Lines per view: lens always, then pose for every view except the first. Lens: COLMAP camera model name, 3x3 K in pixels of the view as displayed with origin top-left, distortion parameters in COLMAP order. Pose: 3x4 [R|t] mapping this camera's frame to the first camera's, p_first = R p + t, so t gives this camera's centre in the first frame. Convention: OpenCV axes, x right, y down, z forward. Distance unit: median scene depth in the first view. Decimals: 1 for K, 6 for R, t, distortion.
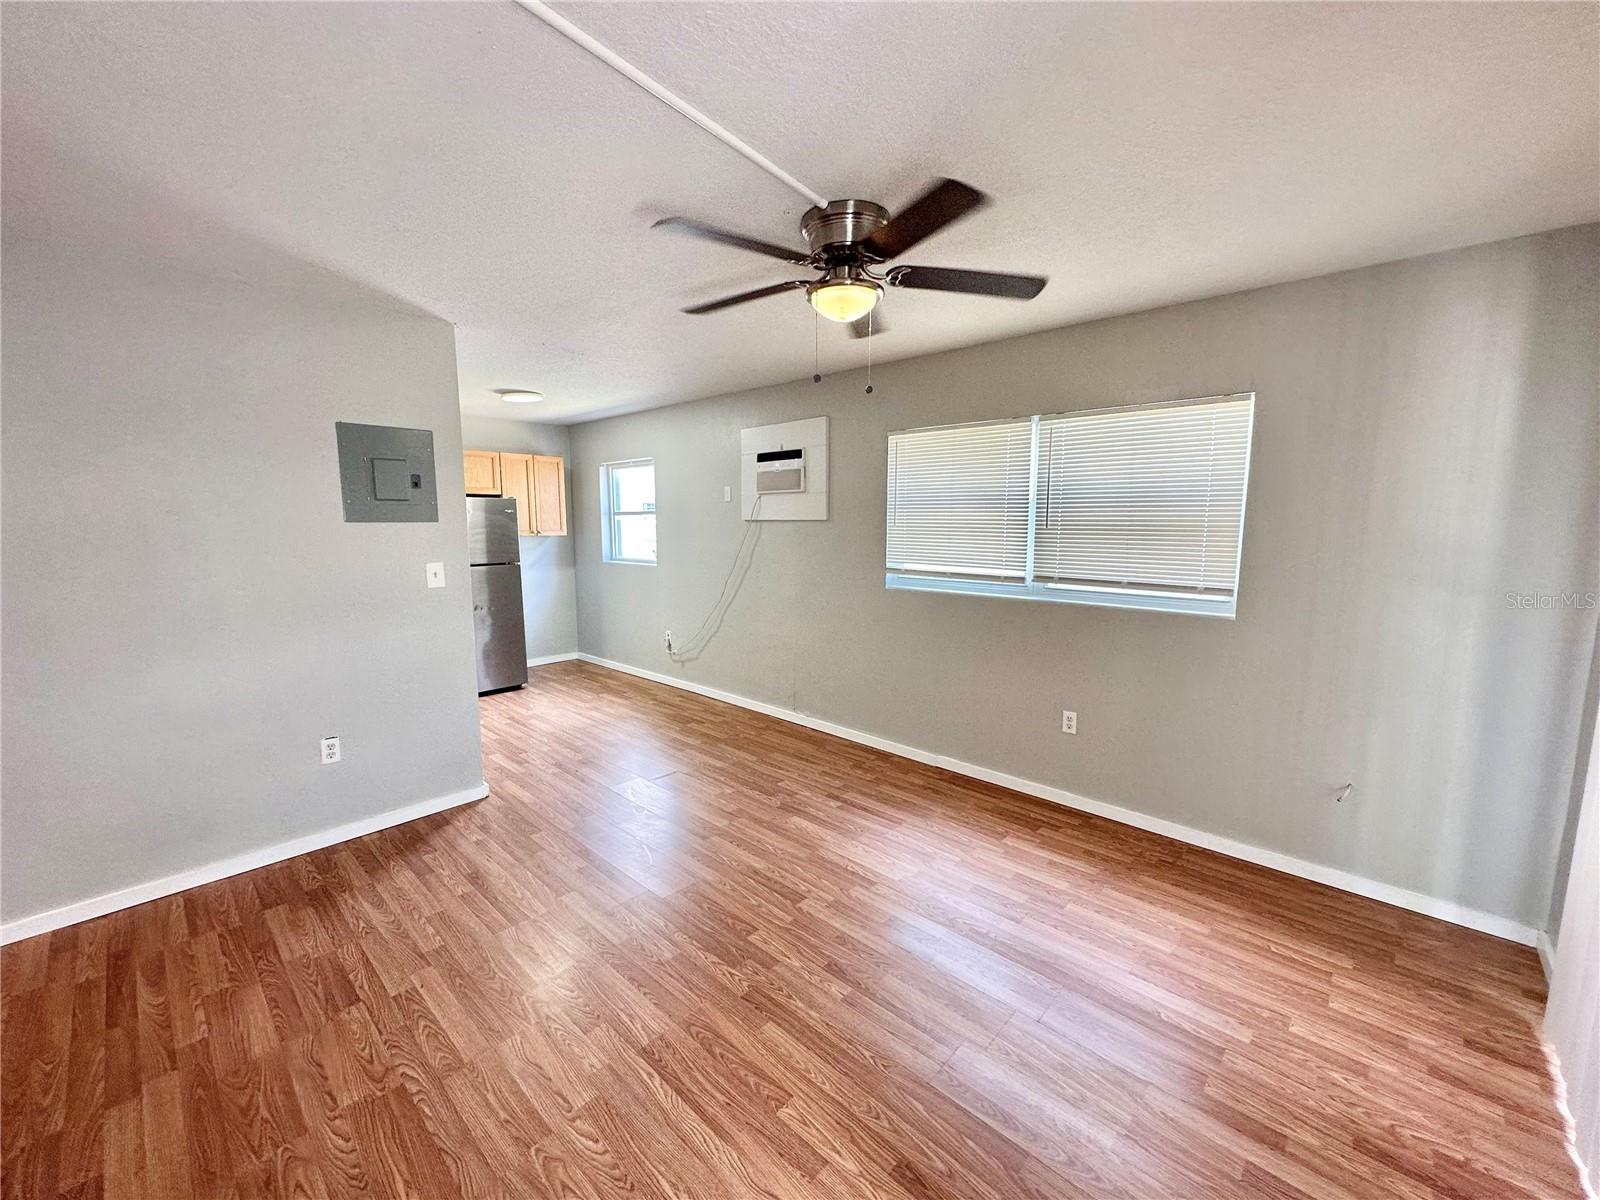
lens RADIAL K [[641.1, 0, 800.0], [0, 641.1, 600.0], [0, 0, 1]] dist [-0.000848, 0.000449]
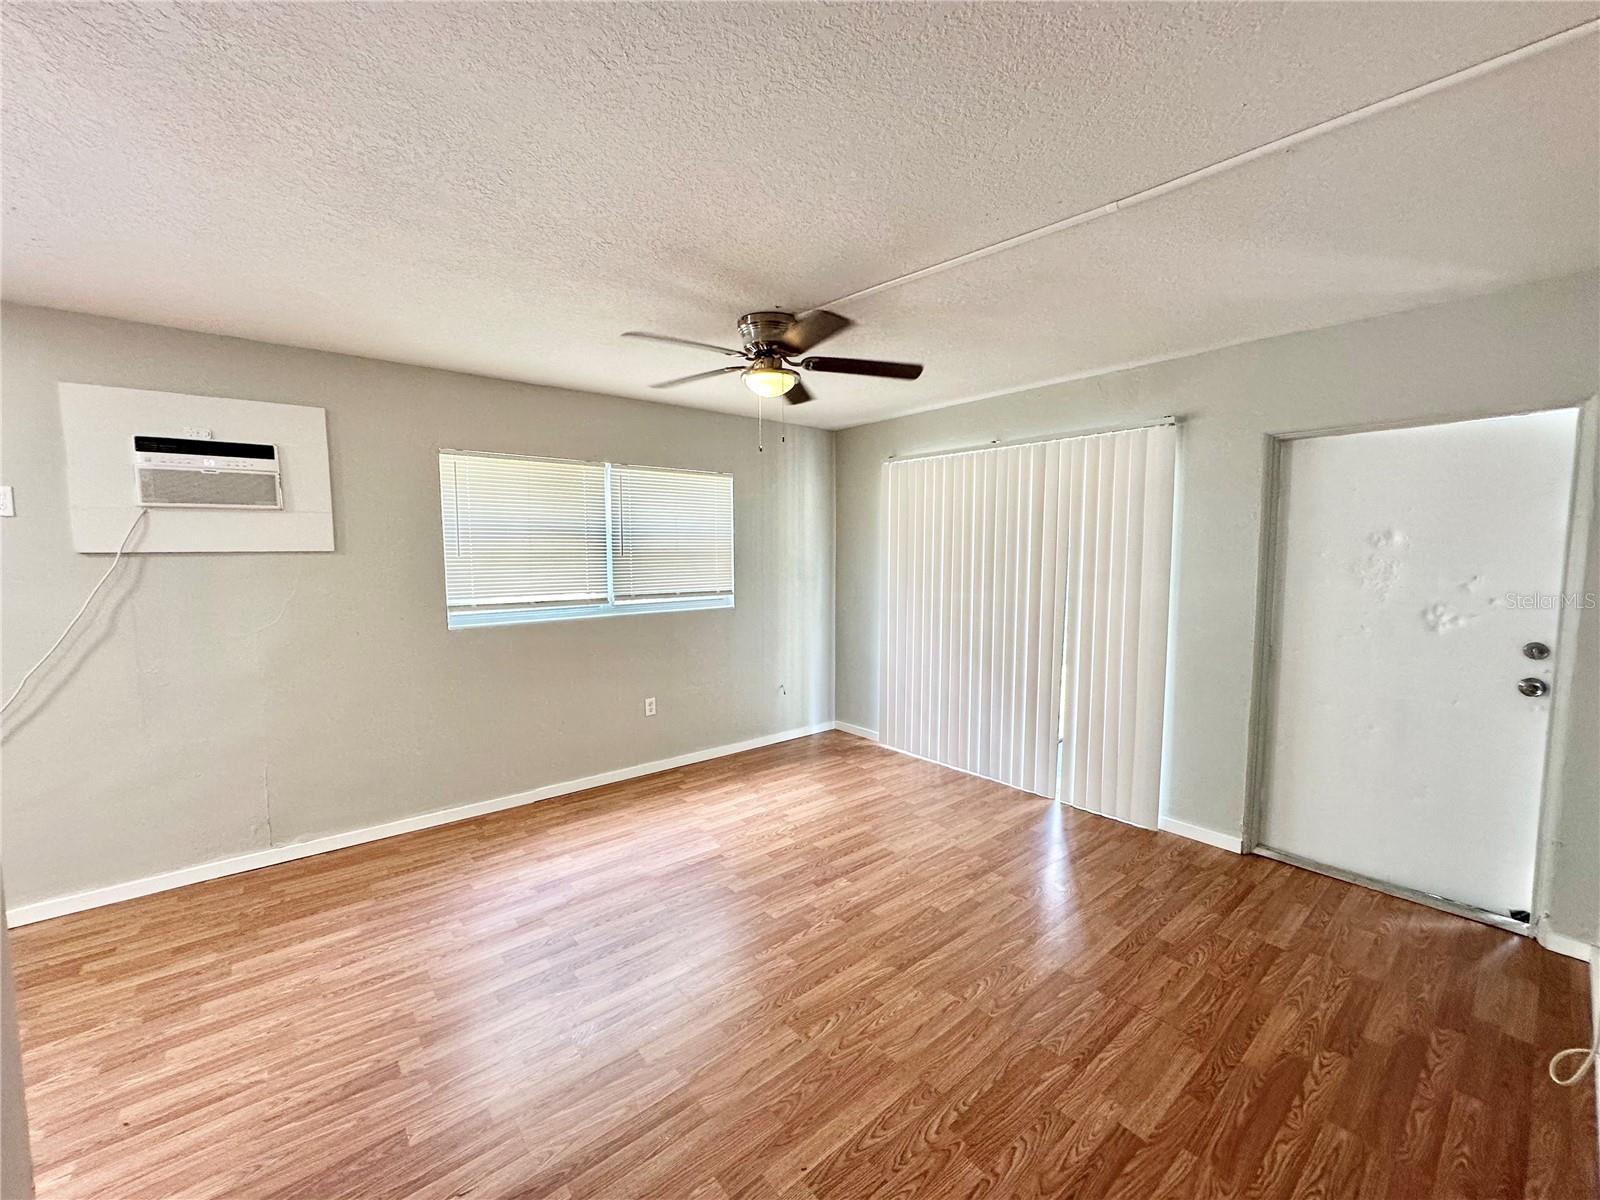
lens RADIAL K [[650.3, 0, 790.9], [0, 650.3, 602.3], [0, 0, 1]] dist [-0.001420, 0.000038]
pose [[0.126060, -0.082115, 0.988618, -0.845324], [0.130250, 0.989311, 0.065565, -0.066329], [-0.983435, 0.120502, 0.135408, 0.548412]]
